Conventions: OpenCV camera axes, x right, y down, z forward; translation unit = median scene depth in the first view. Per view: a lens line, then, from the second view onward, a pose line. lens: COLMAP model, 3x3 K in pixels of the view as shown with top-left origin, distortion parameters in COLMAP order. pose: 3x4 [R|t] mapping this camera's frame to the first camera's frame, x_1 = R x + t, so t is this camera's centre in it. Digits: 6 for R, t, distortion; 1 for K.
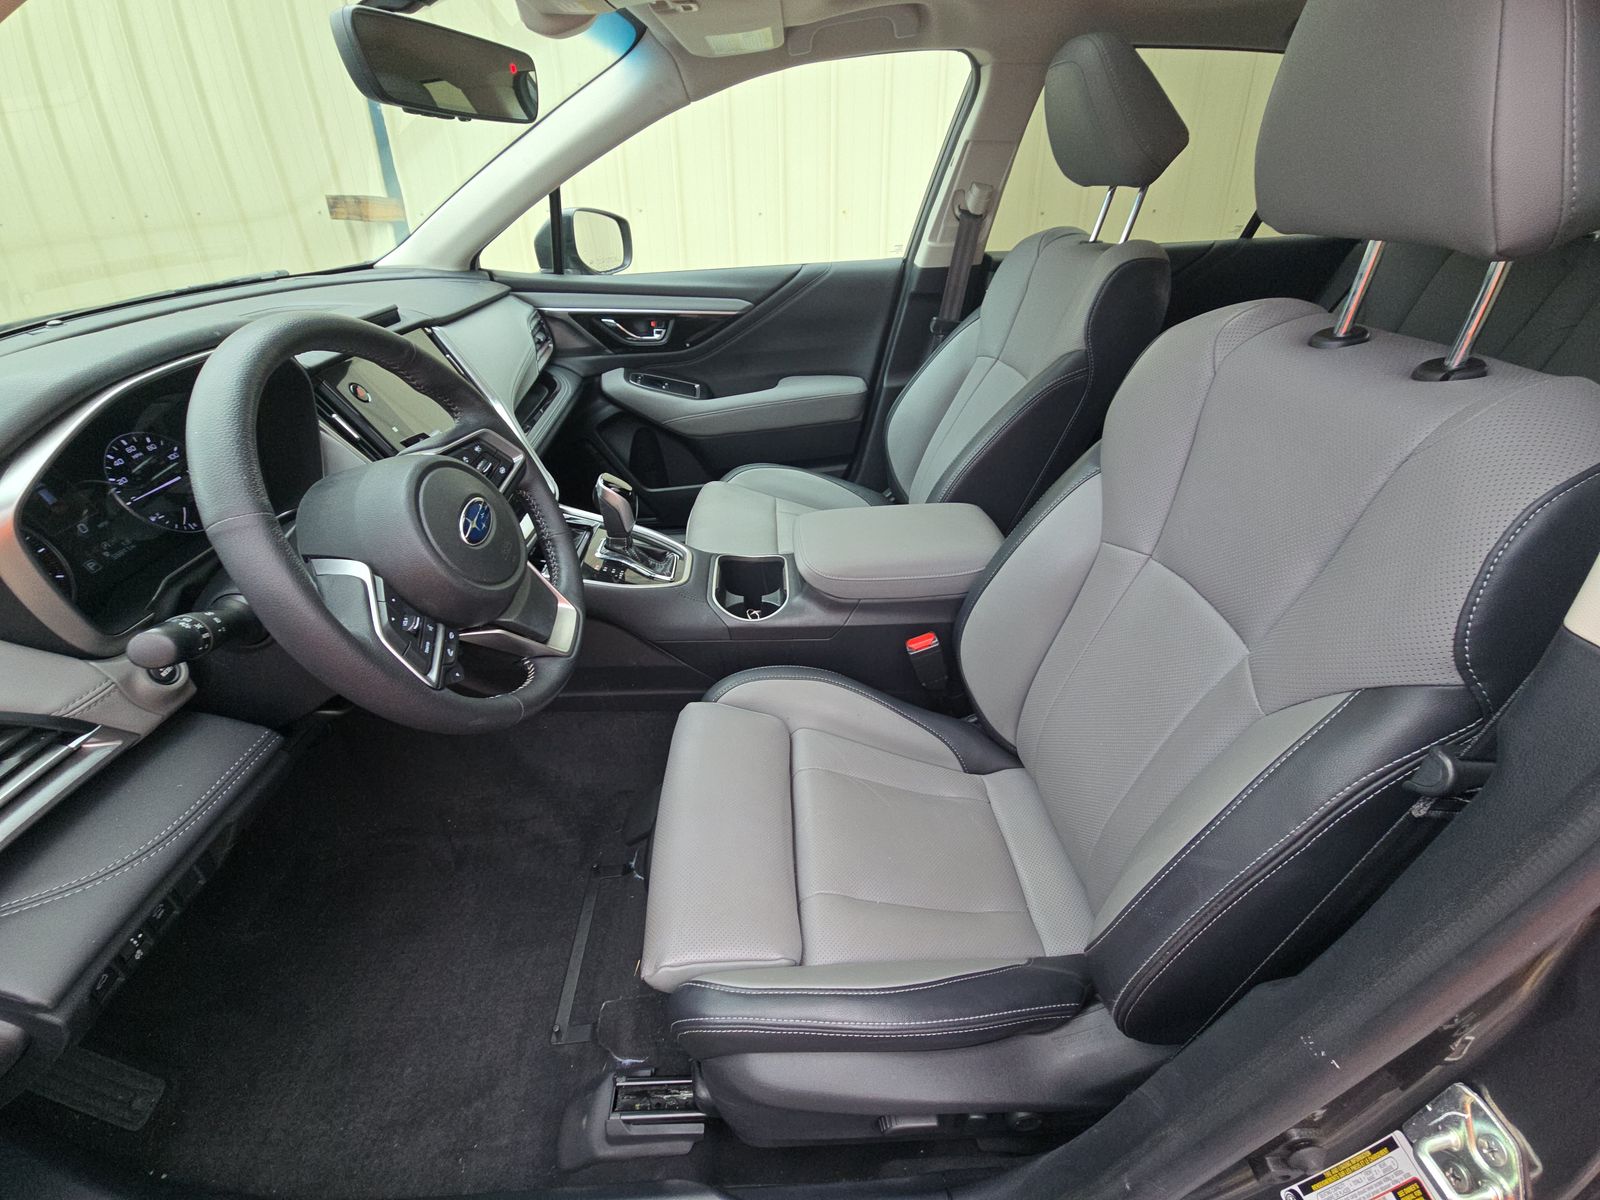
lens RADIAL K [[626.0, 0, 800.0], [0, 626.0, 600.0], [0, 0, 1]] dist [-0.001684, -0.000030]
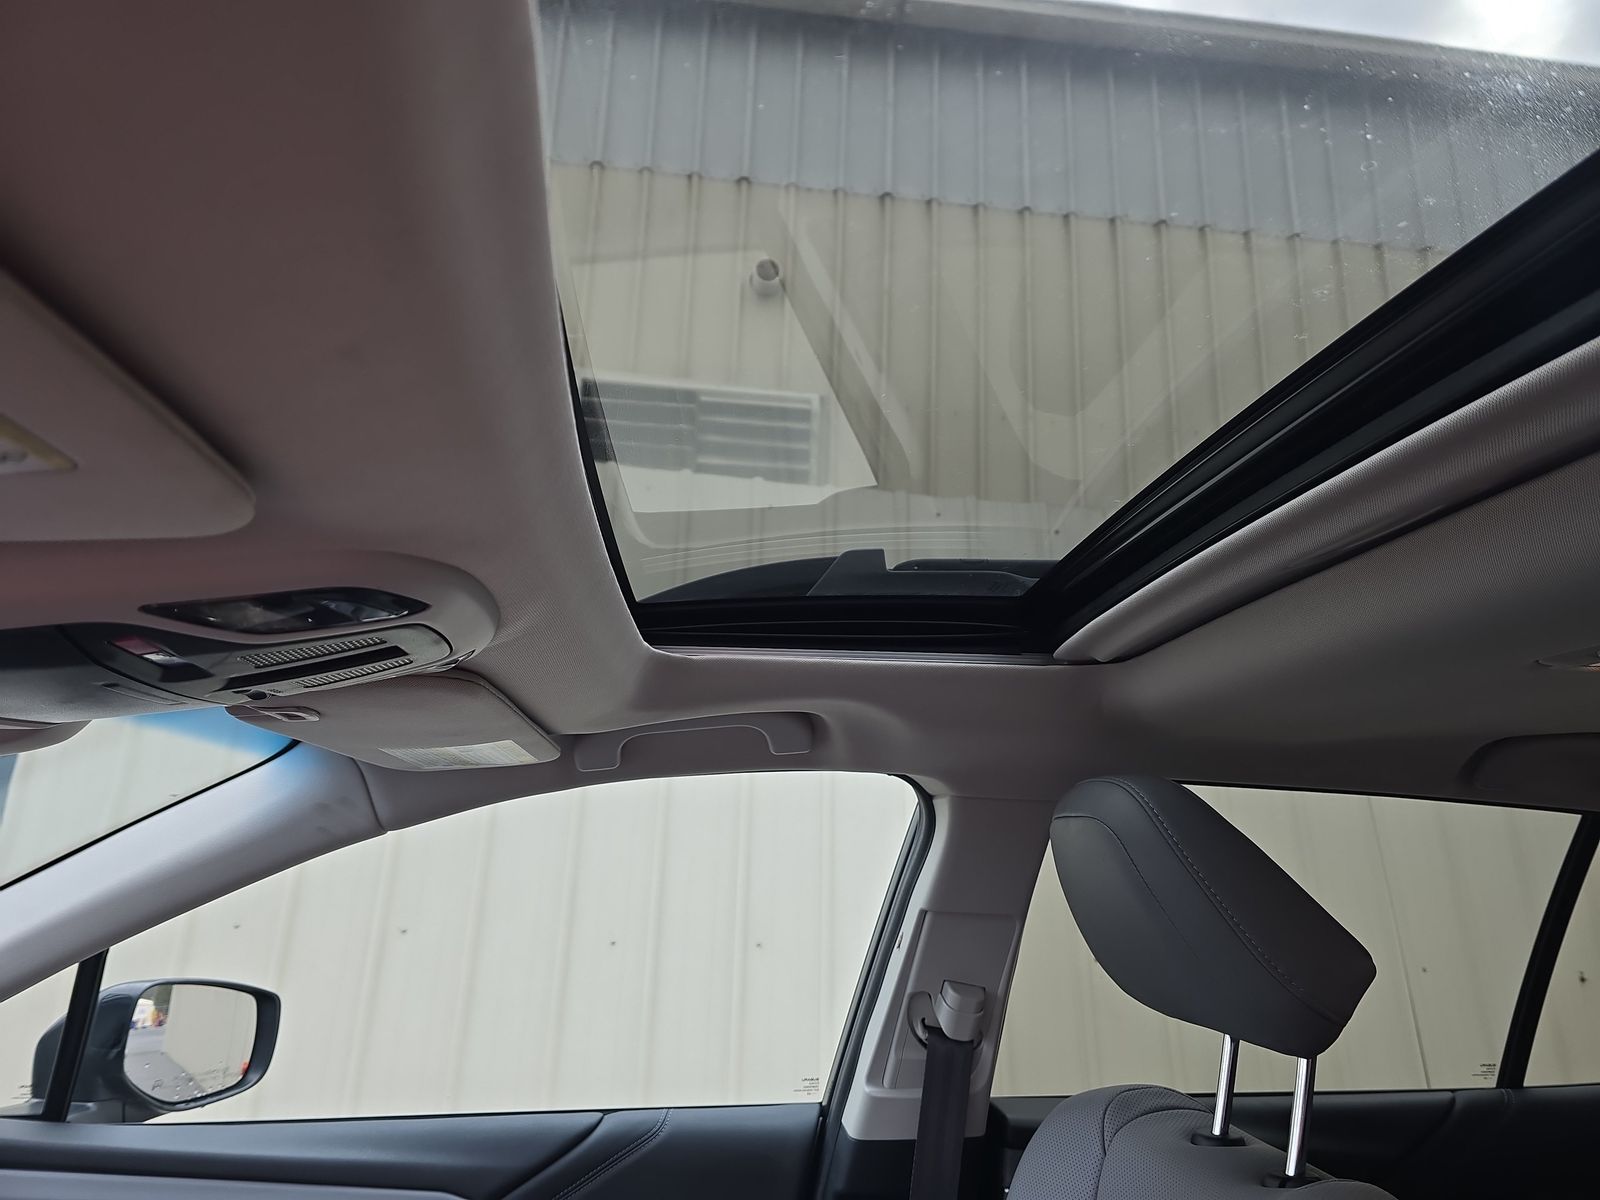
lens RADIAL K [[1080.1, 0, 800.0], [0, 1080.1, 600.0], [0, 0, 1]] dist [0.002202, 0.000746]
pose [[0.996942, 0.053757, 0.056715, 0.090854], [0.006080, 0.670221, -0.742137, -0.218012], [-0.077906, 0.740212, 0.667845, 0.197350]]
